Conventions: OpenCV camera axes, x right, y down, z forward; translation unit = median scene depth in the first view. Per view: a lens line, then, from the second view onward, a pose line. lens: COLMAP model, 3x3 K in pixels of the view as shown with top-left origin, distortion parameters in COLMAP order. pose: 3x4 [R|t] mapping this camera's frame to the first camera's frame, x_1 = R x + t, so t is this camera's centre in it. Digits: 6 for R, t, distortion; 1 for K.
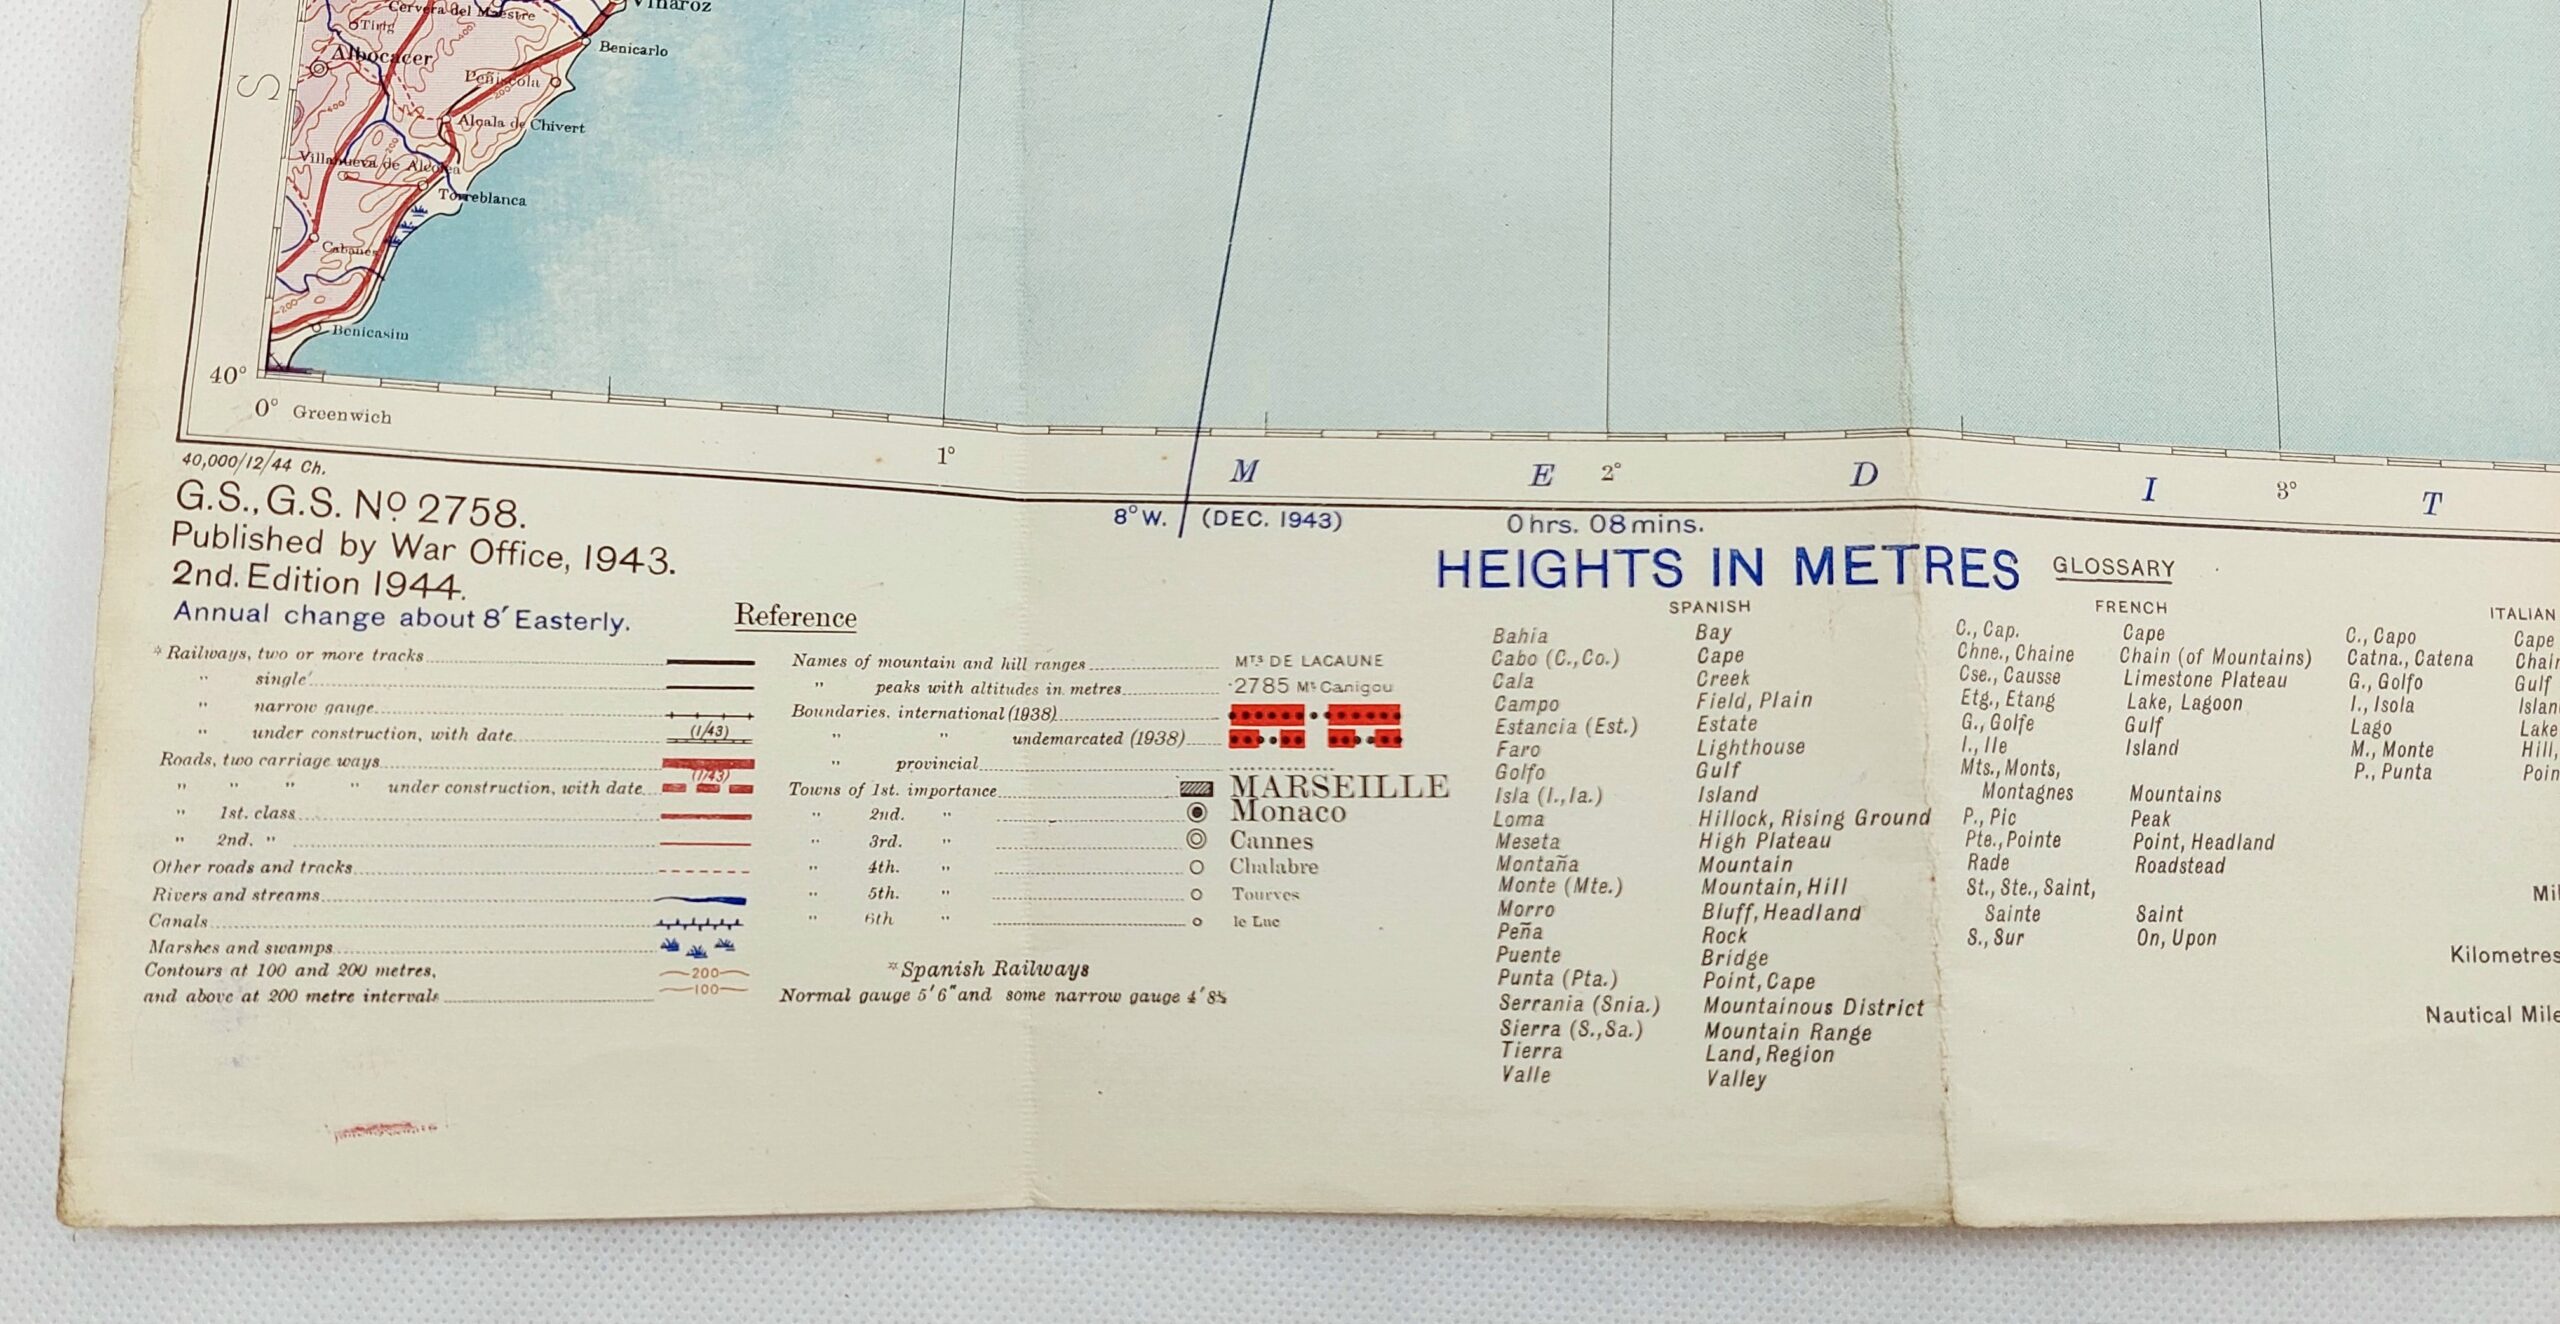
lens RADIAL K [[1854.3, 0, 1280.0], [0, 1854.3, 662.0], [0, 0, 1]] dist [-0.002787, -0.002522]
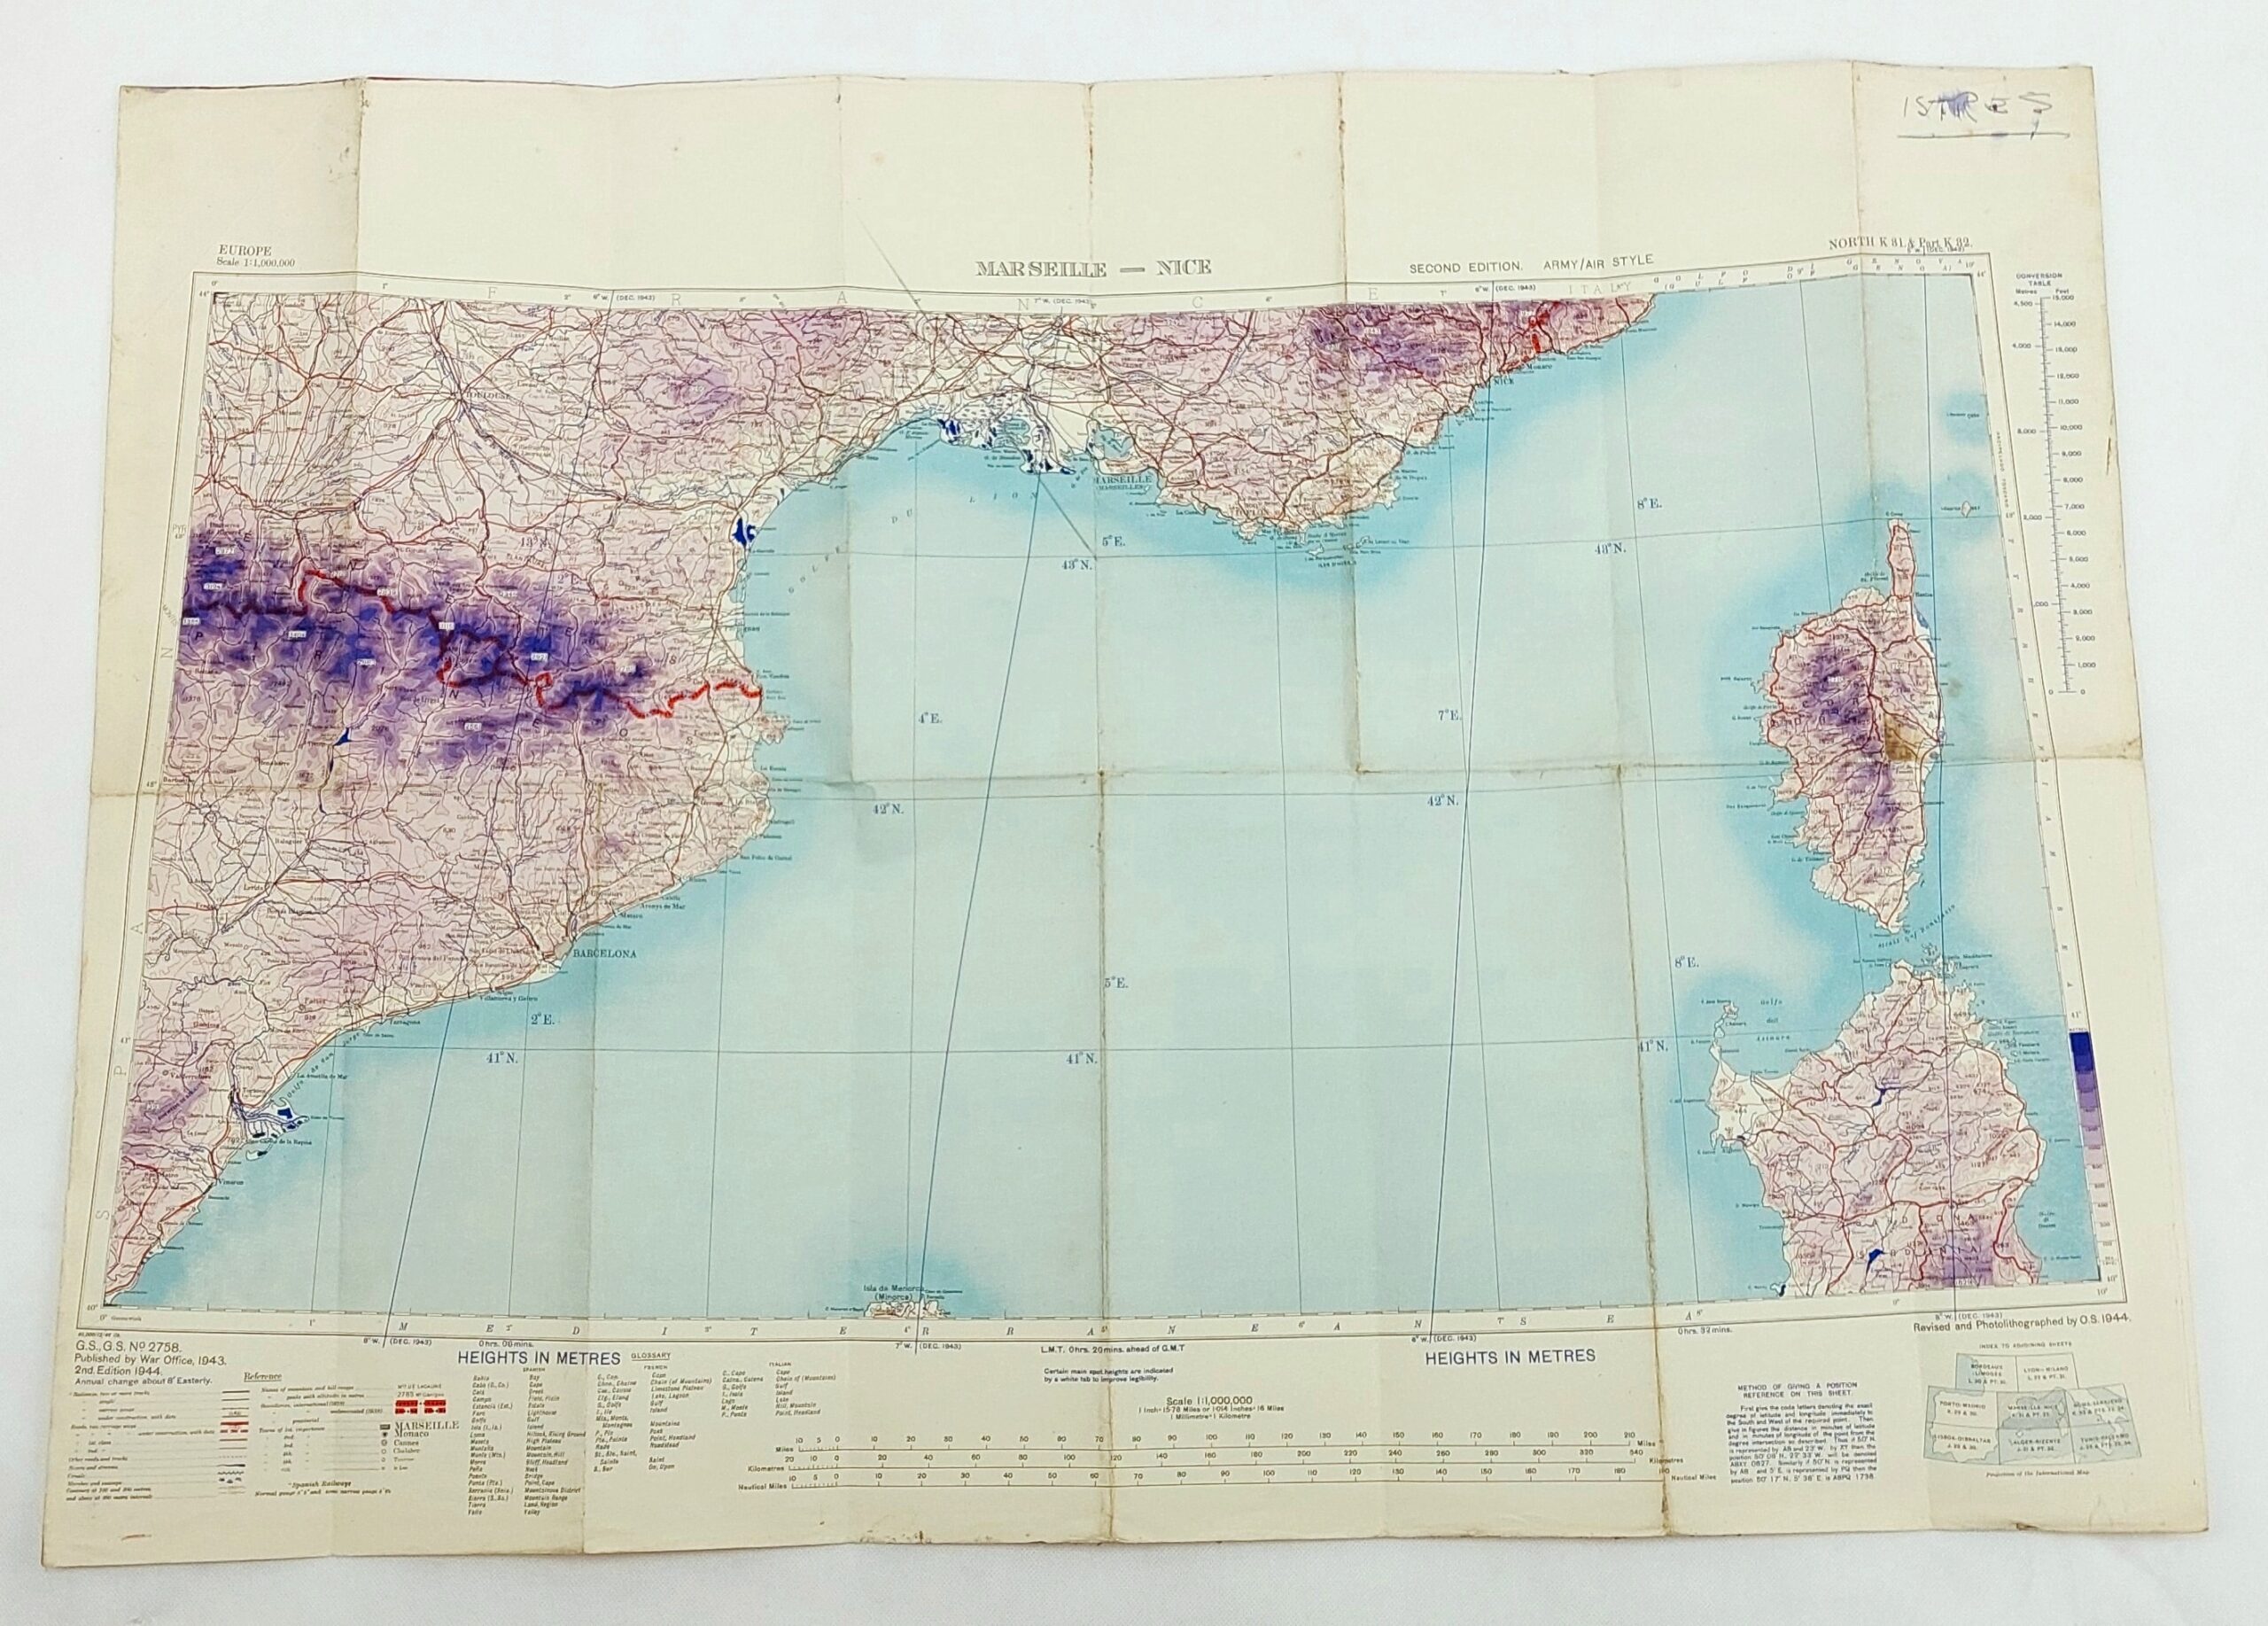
lens RADIAL K [[2320.2, 0, 1131.5], [0, 2320.2, 783.0], [0, 0, 1]] dist [0.137574, -0.263585]
pose [[0.999746, -0.013393, 0.018137, 1.249869], [0.015136, 0.994908, -0.099646, -0.647076], [-0.016710, 0.099895, 0.994858, -3.385514]]
